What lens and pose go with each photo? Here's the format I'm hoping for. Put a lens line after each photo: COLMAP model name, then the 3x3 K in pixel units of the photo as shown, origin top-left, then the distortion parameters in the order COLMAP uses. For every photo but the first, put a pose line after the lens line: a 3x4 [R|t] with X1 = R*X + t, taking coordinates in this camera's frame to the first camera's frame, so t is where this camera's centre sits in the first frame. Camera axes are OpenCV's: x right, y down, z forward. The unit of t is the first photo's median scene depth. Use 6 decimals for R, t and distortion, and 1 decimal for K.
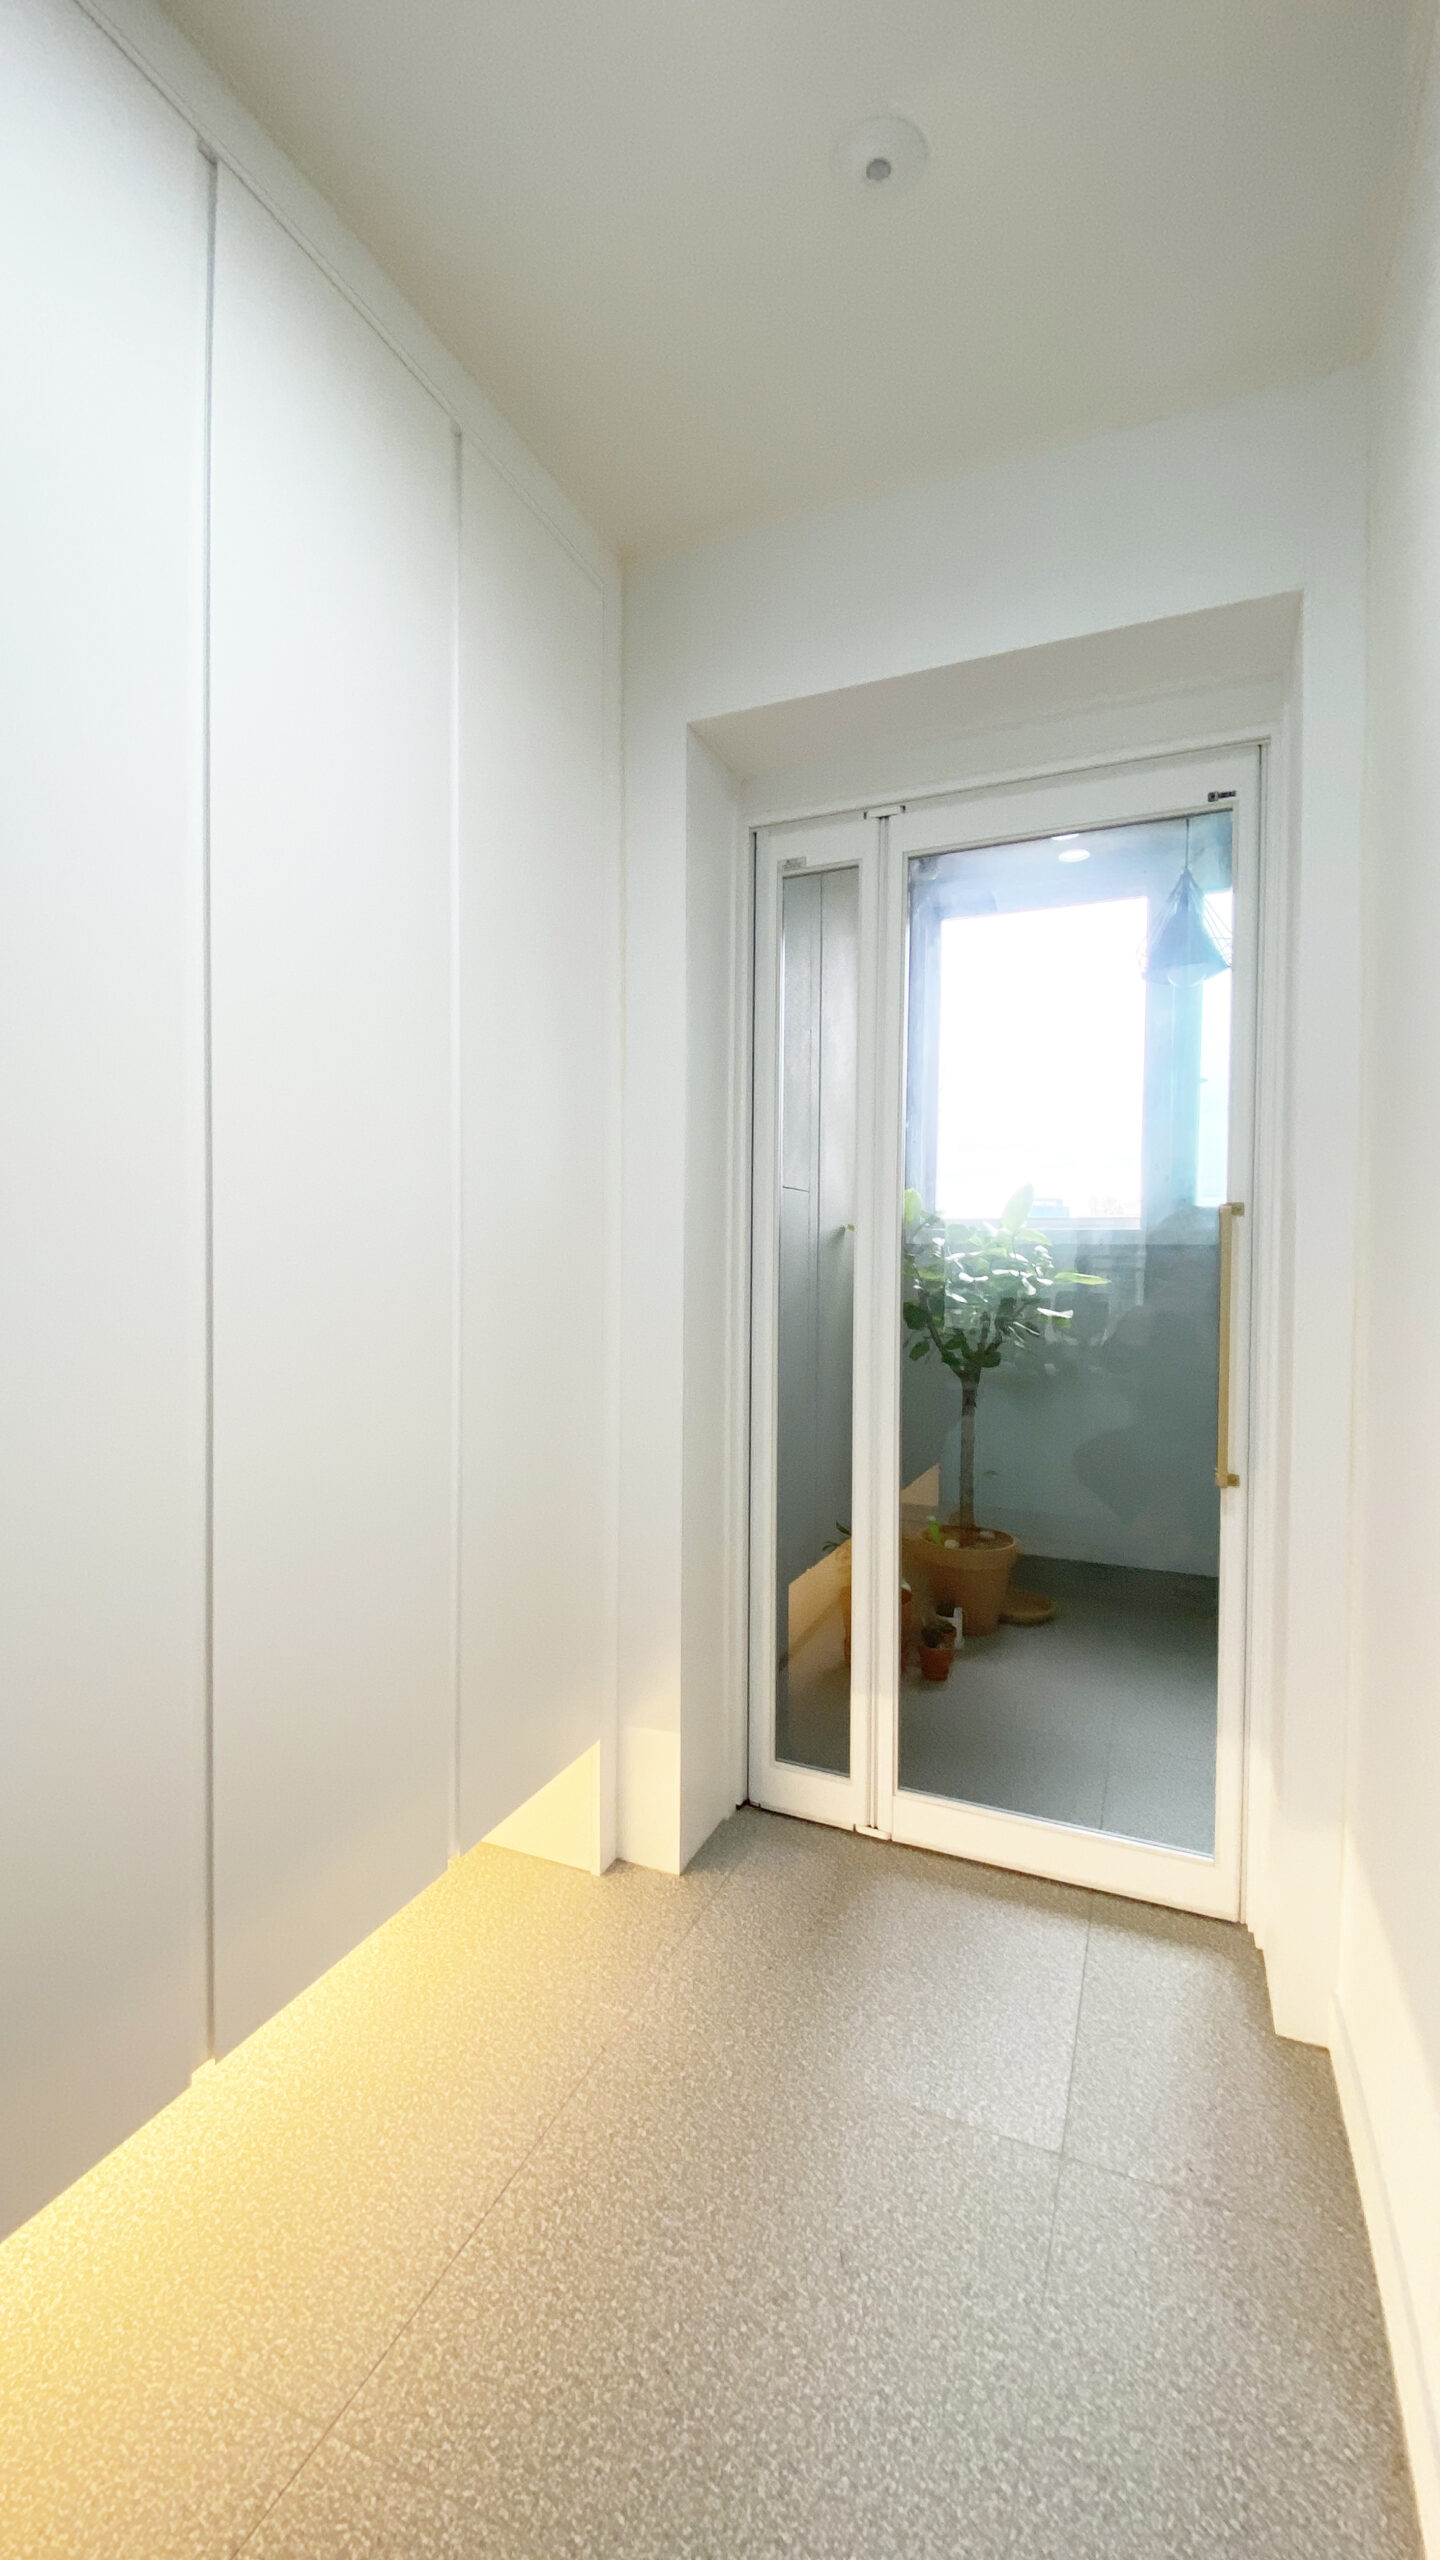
lens RADIAL K [[1045.8, 0, 712.5], [0, 1045.8, 1278.0], [0, 0, 1]] dist [0.001018, 0.000128]
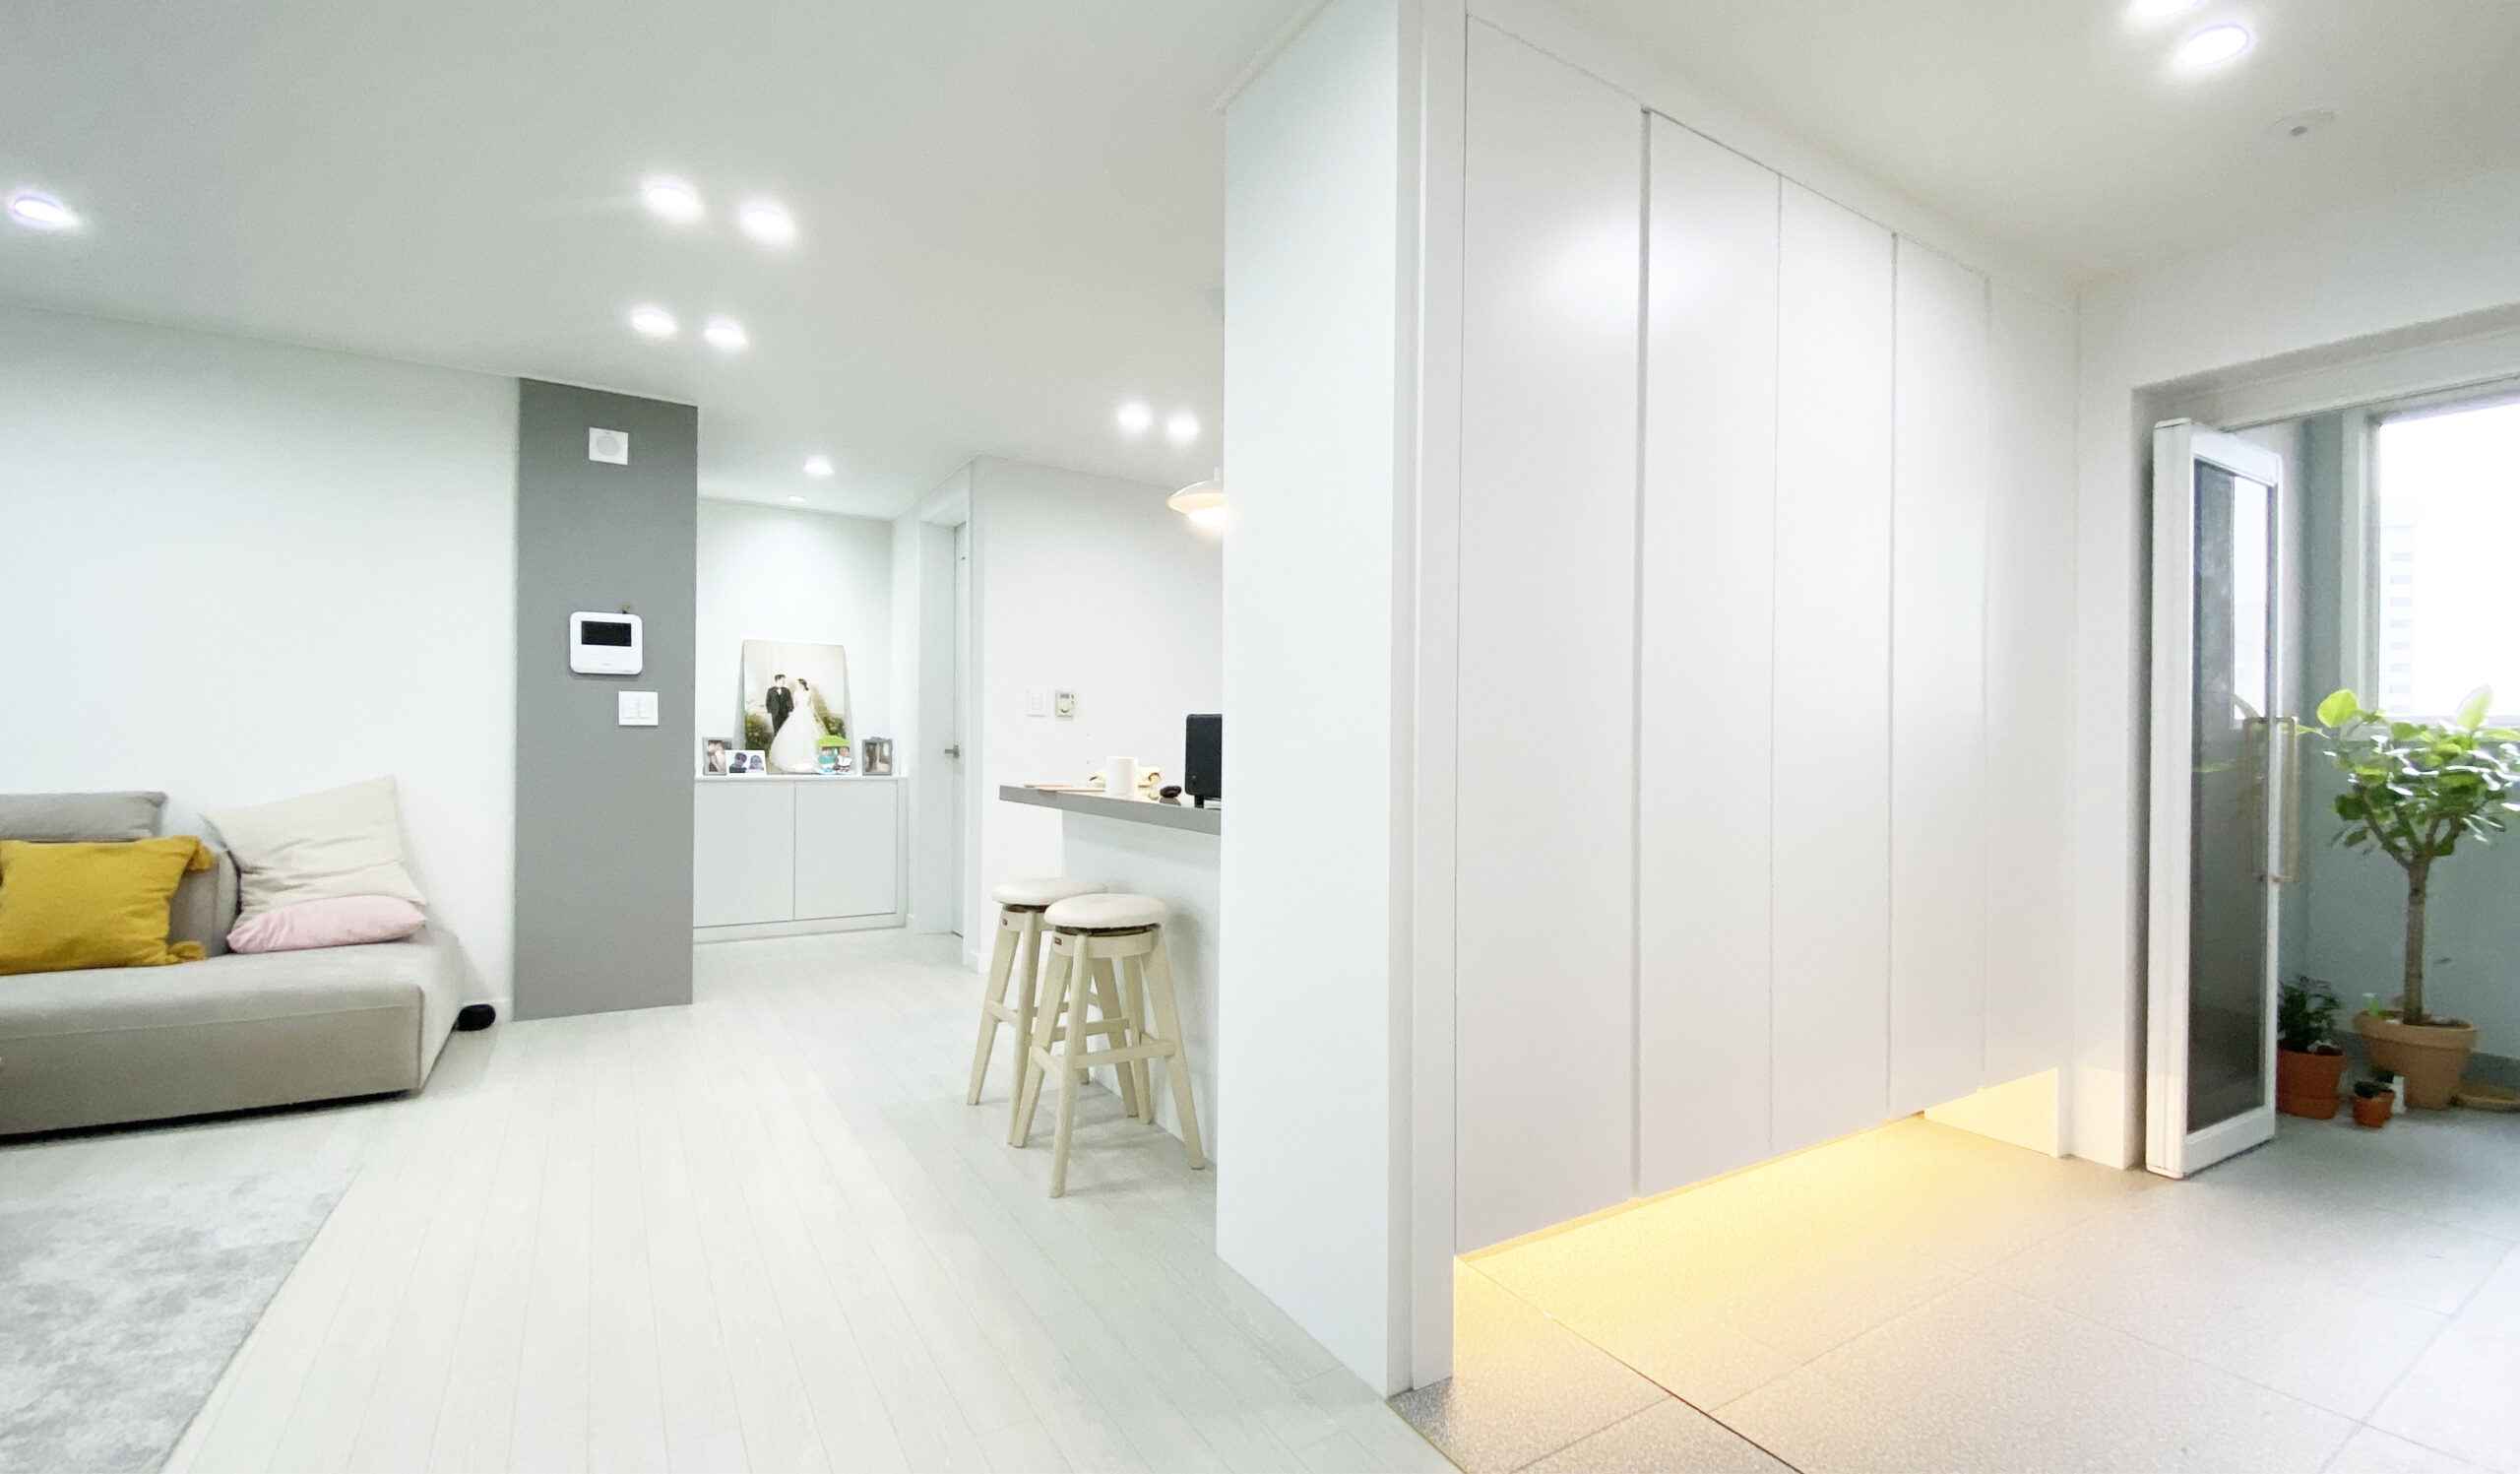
lens RADIAL K [[1067.0, 0, 1260.2], [0, 1067.0, 718.7], [0, 0, 1]] dist [-0.031853, -0.001440]
pose [[0.806890, 0.002773, -0.590695, -0.089070], [-0.034527, 0.998501, -0.042477, 0.029836], [0.589691, 0.054669, 0.805776, -0.527085]]
